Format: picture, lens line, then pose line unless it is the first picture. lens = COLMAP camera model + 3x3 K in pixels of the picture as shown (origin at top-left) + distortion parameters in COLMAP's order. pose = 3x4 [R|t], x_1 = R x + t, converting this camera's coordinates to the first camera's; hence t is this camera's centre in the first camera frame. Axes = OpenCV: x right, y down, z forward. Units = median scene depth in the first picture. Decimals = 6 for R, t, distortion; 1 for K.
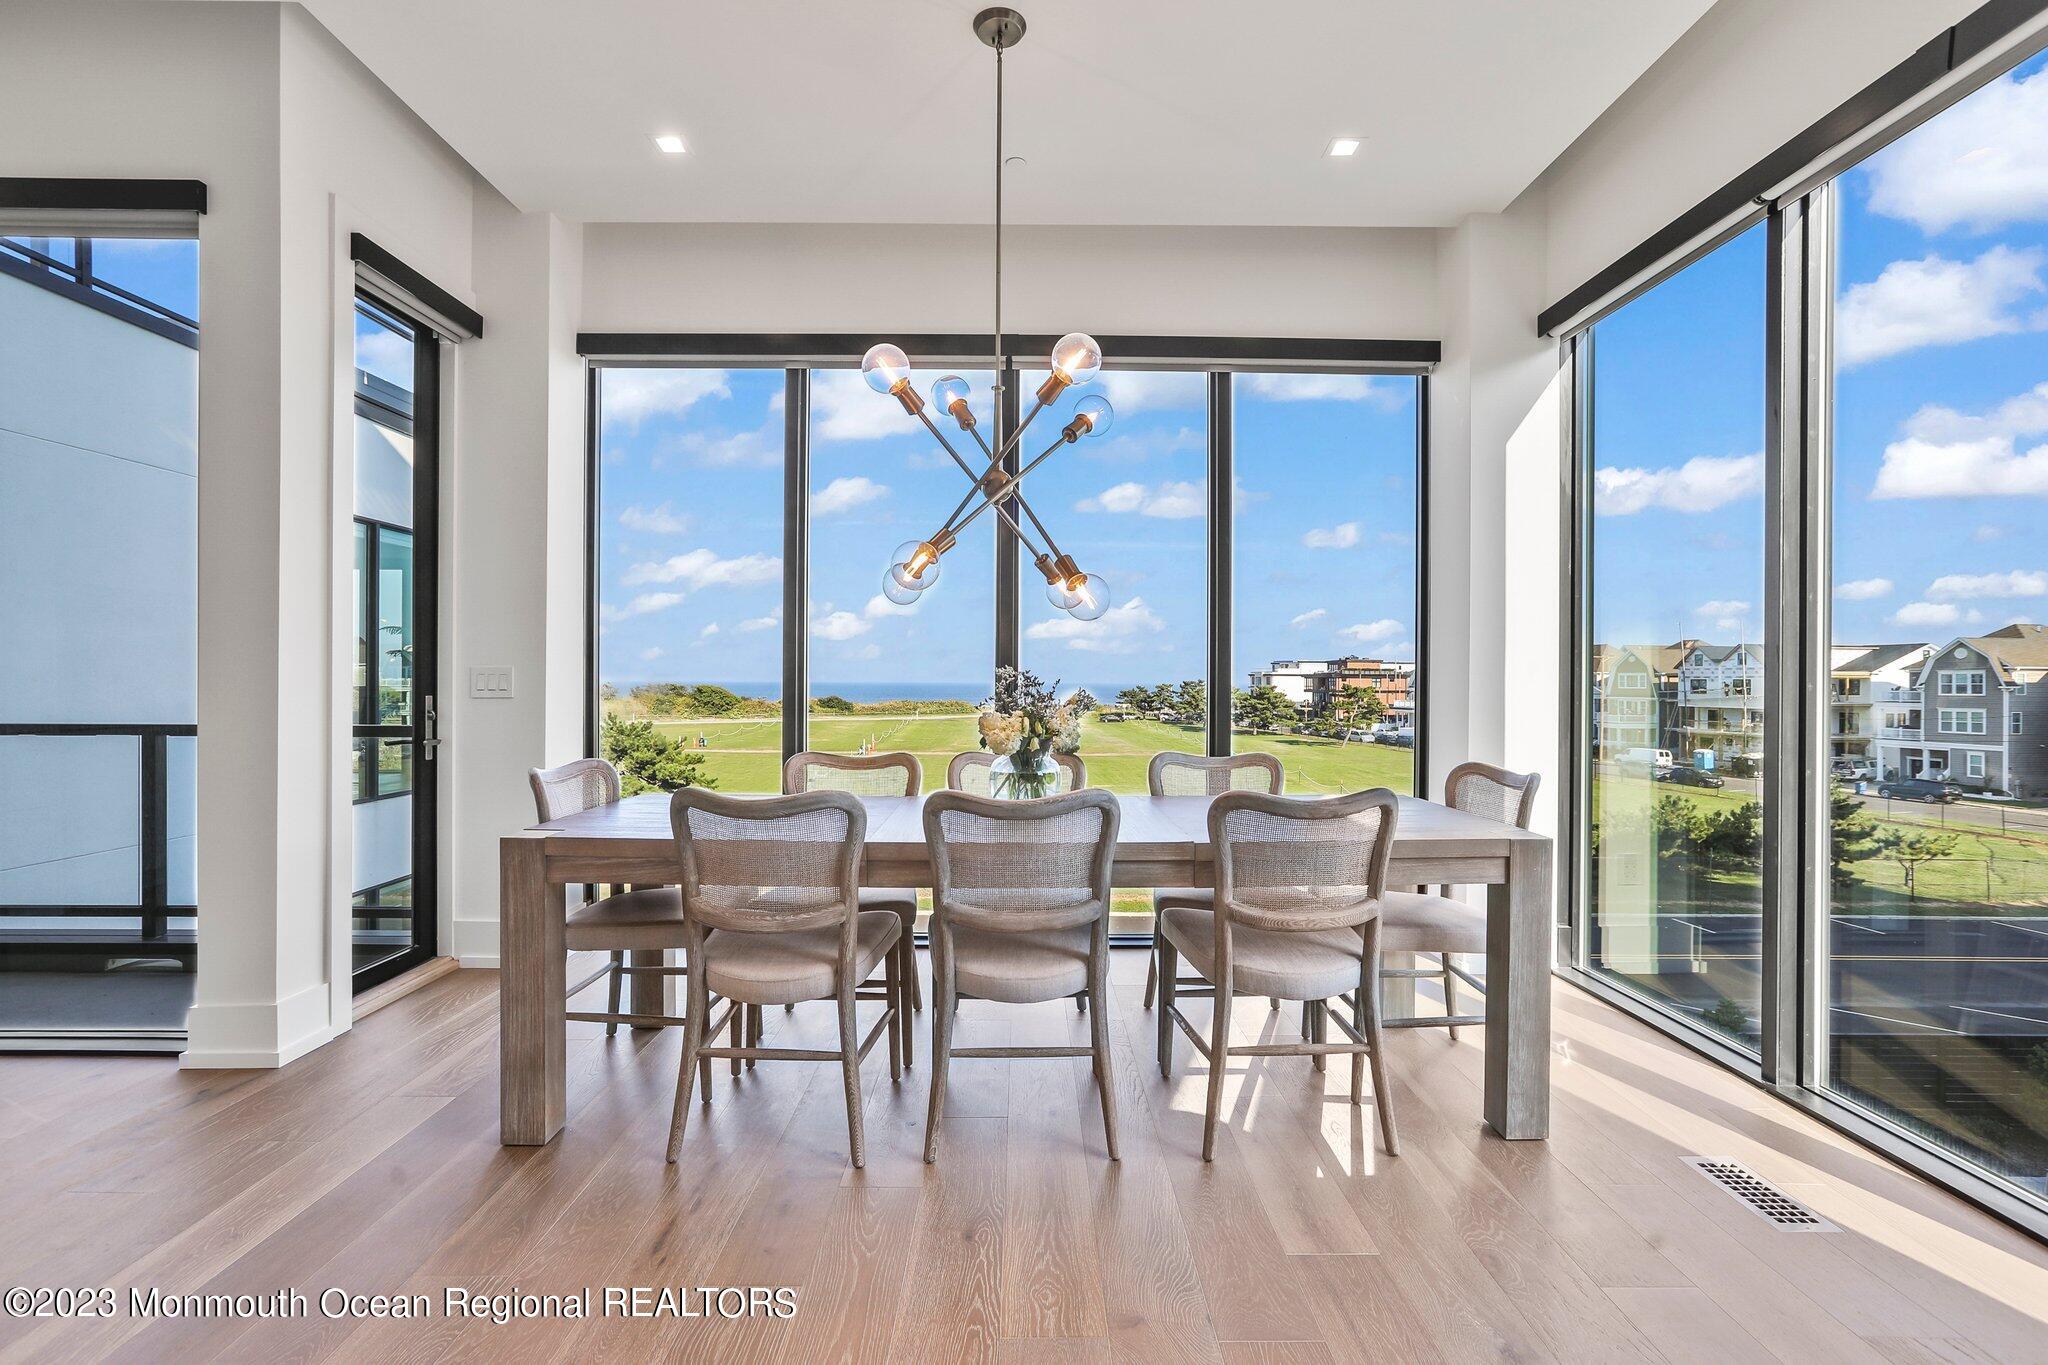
lens RADIAL K [[952.1, 0, 1026.9], [0, 952.1, 688.2], [0, 0, 1]] dist [-0.023201, 0.008745]
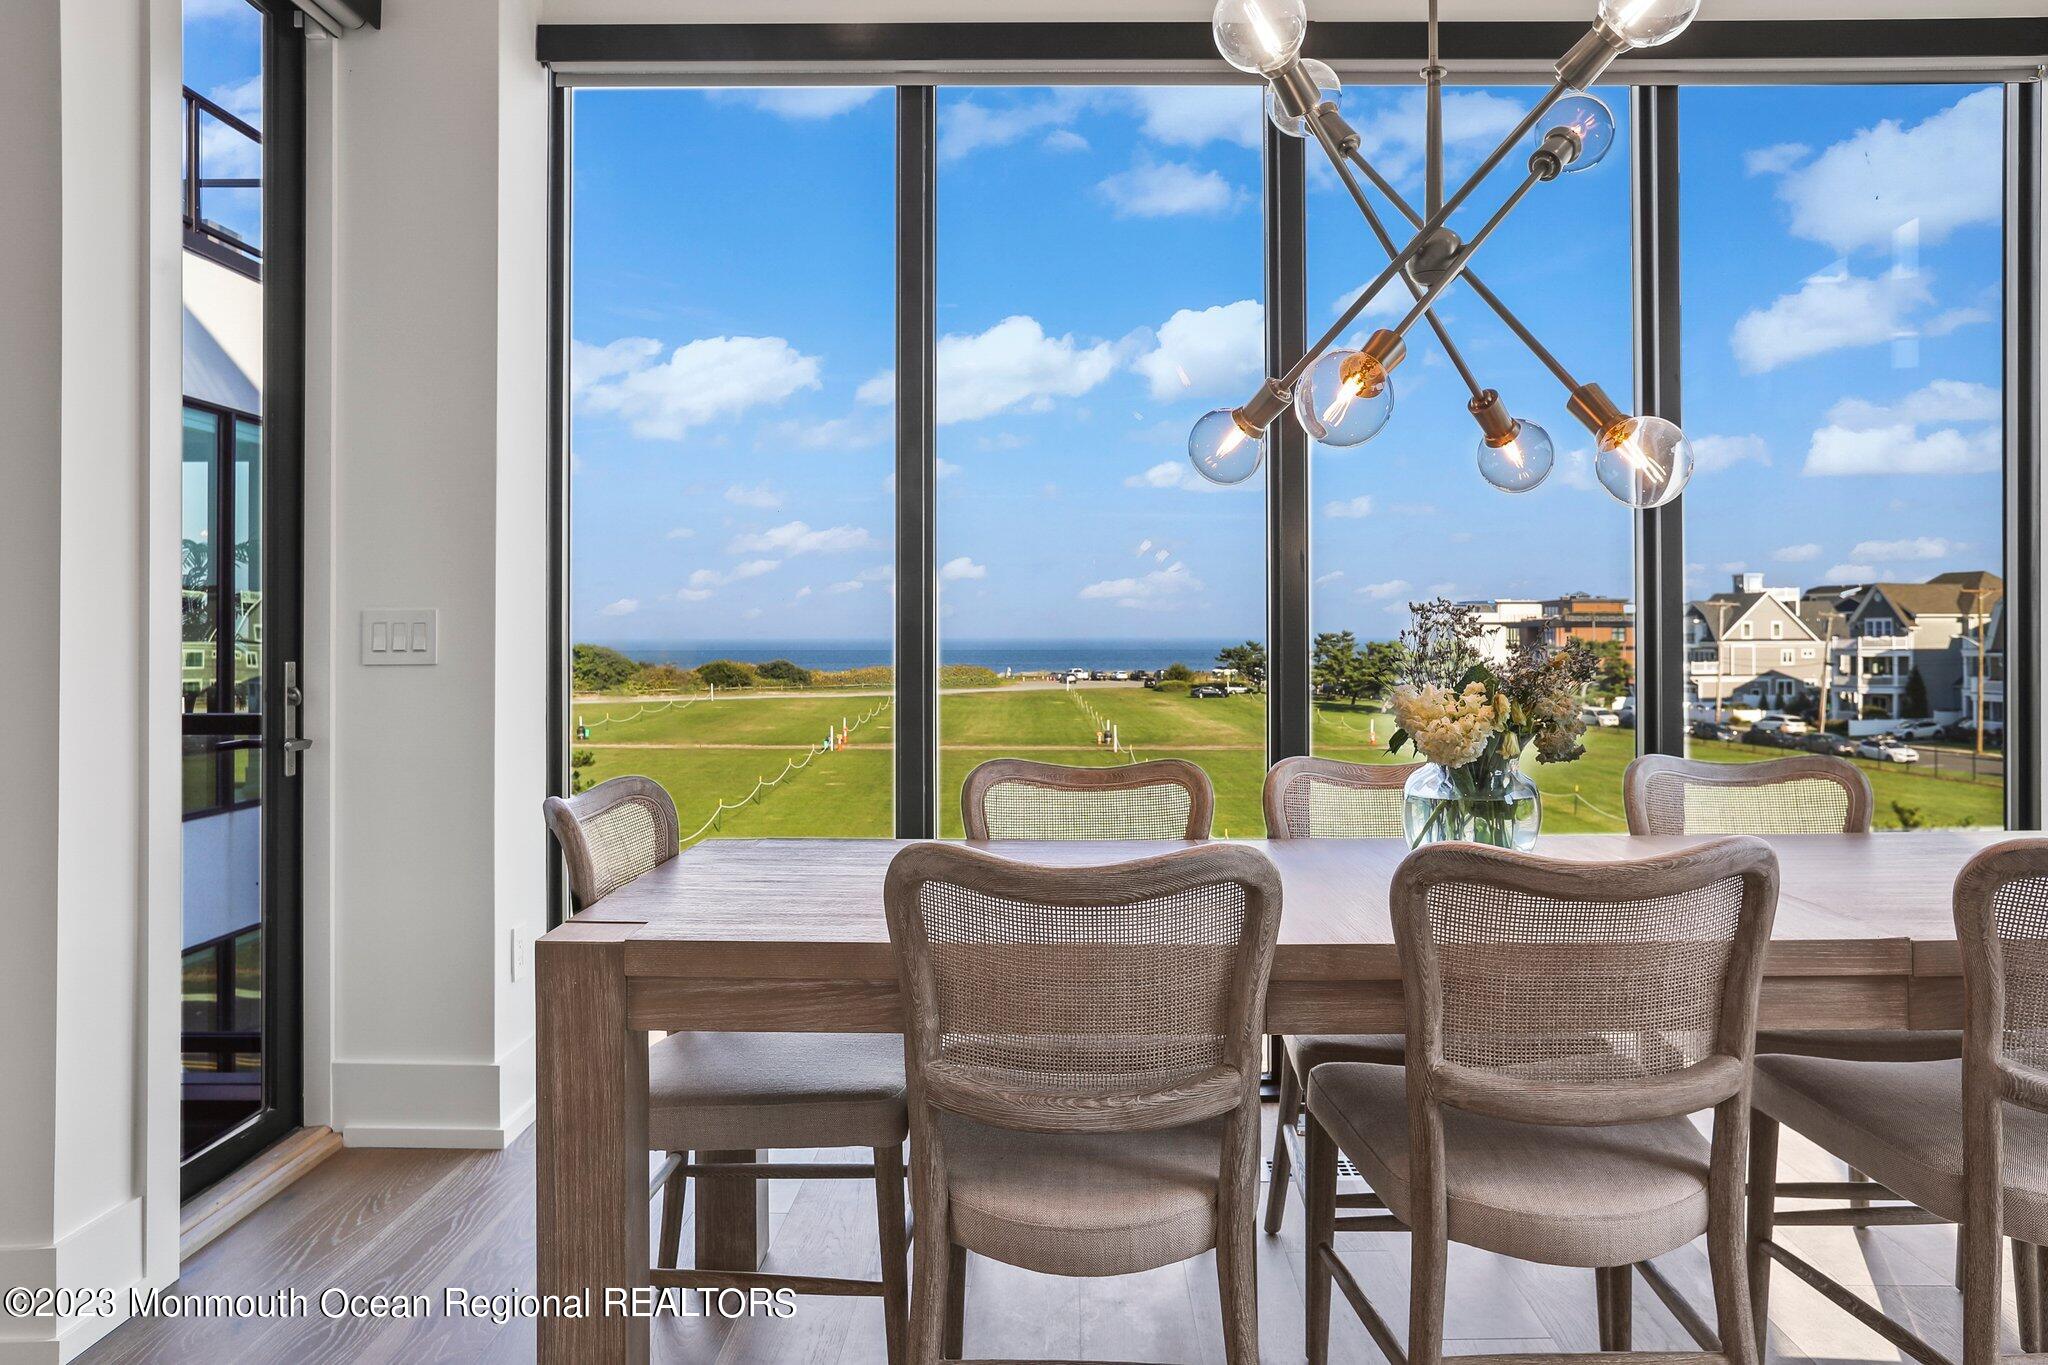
lens RADIAL K [[1462.6, 0, 1058.6], [0, 1462.6, 644.2], [0, 0, 1]] dist [-0.025355, 0.012289]
pose [[0.999956, -0.006963, -0.006335, -0.193149], [0.006952, 0.999974, -0.001704, 0.002550], [0.006346, 0.001660, 0.999978, 0.161937]]
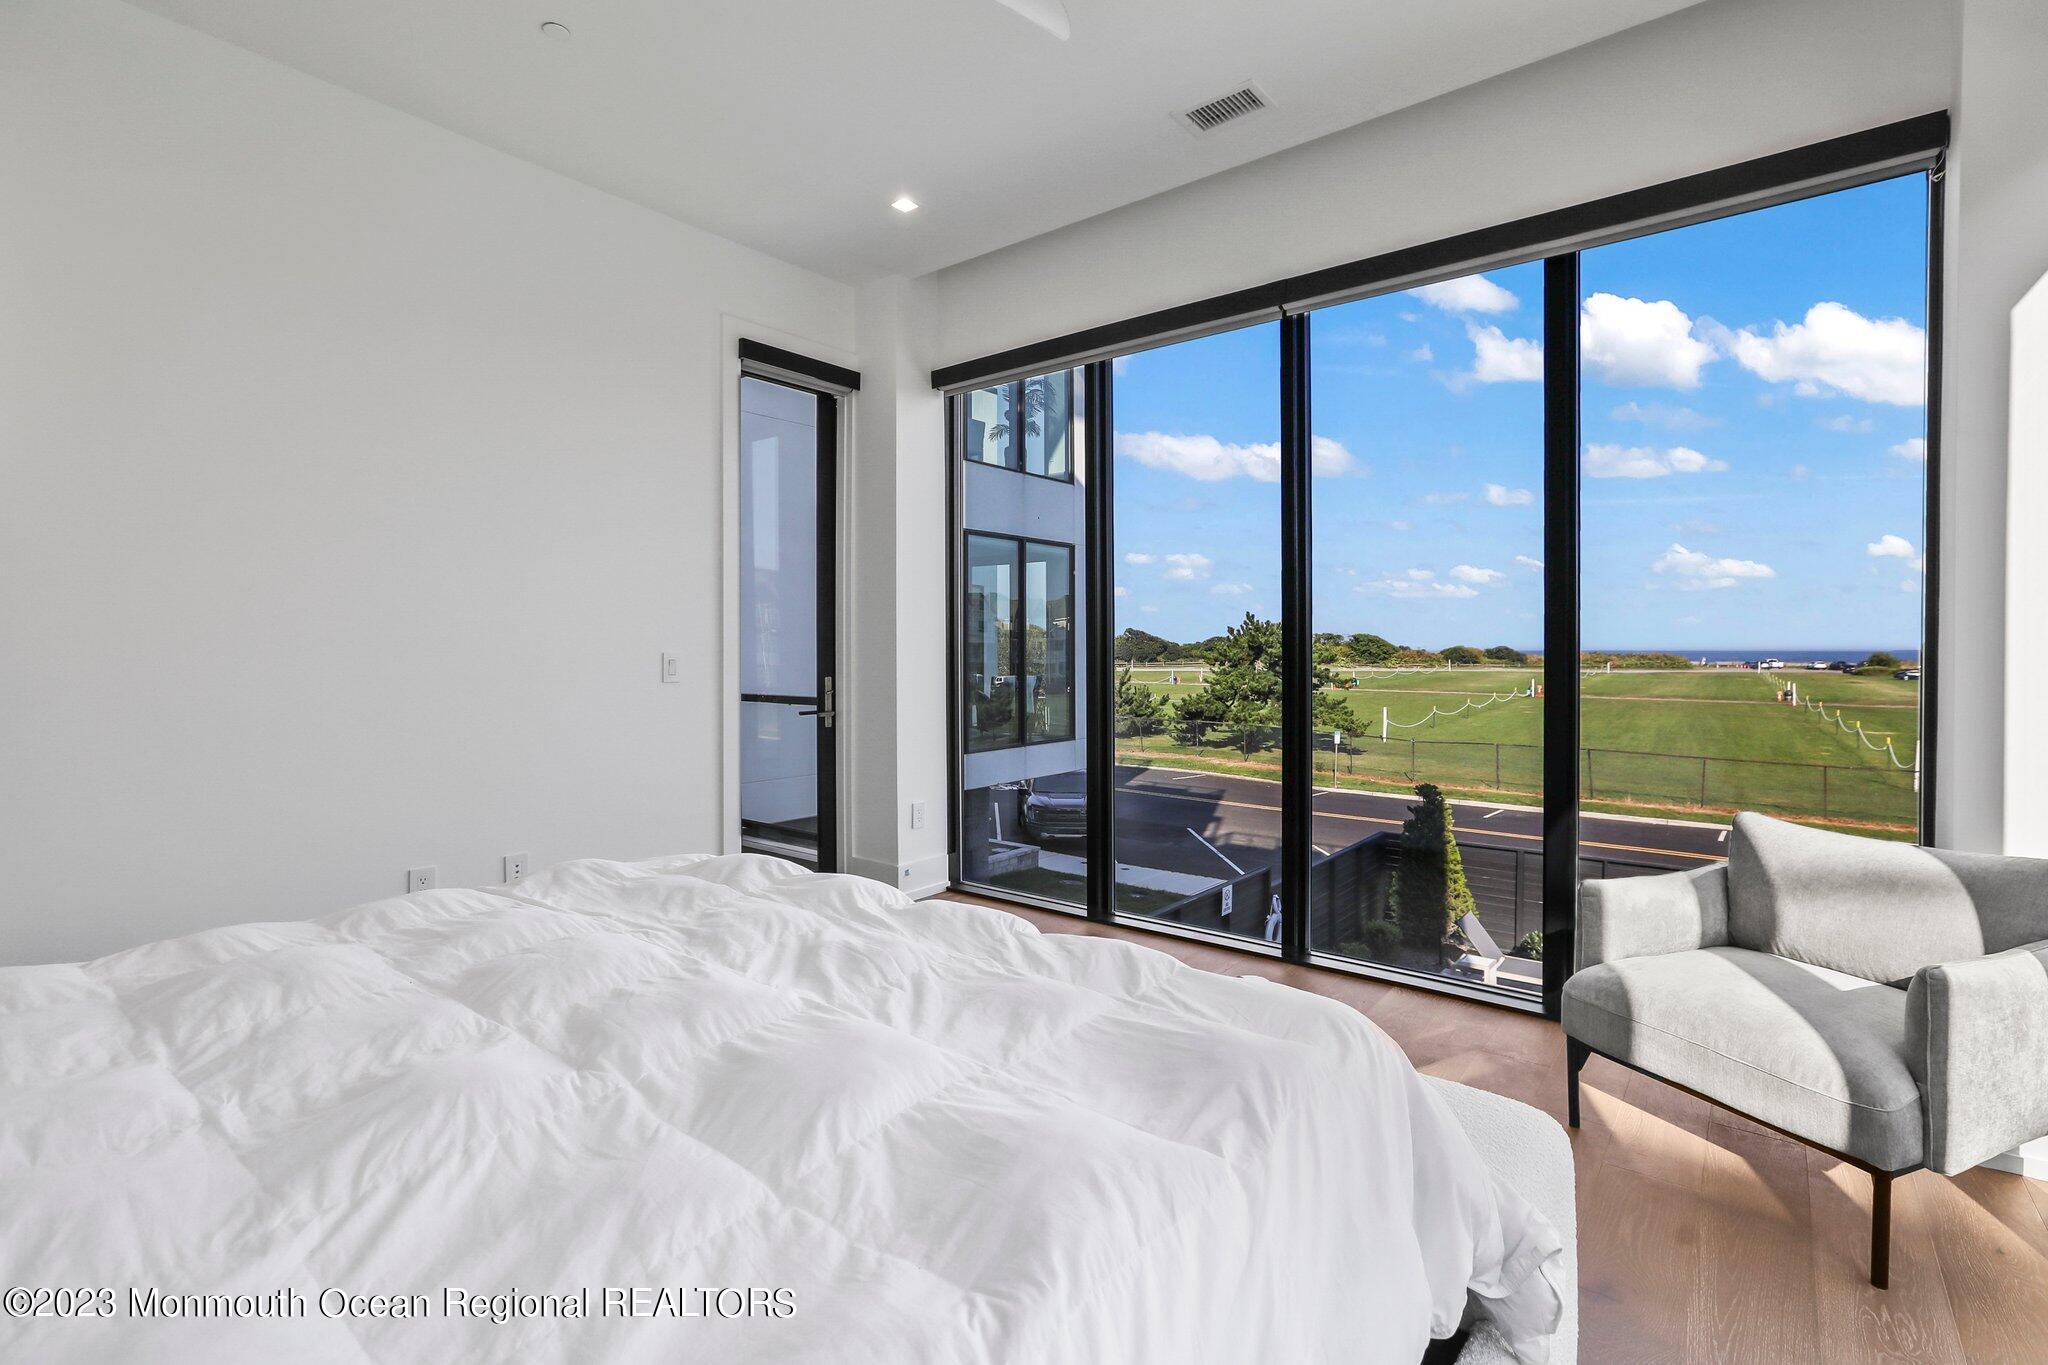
lens RADIAL K [[952.1, 0, 1040.9], [0, 952.1, 663.9], [0, 0, 1]] dist [-0.023201, 0.008745]
pose [[0.777372, 0.019799, -0.628730, 0.455749], [-0.000140, 0.999510, 0.031302, -0.056966], [0.629041, -0.024245, 0.776994, 0.190245]]
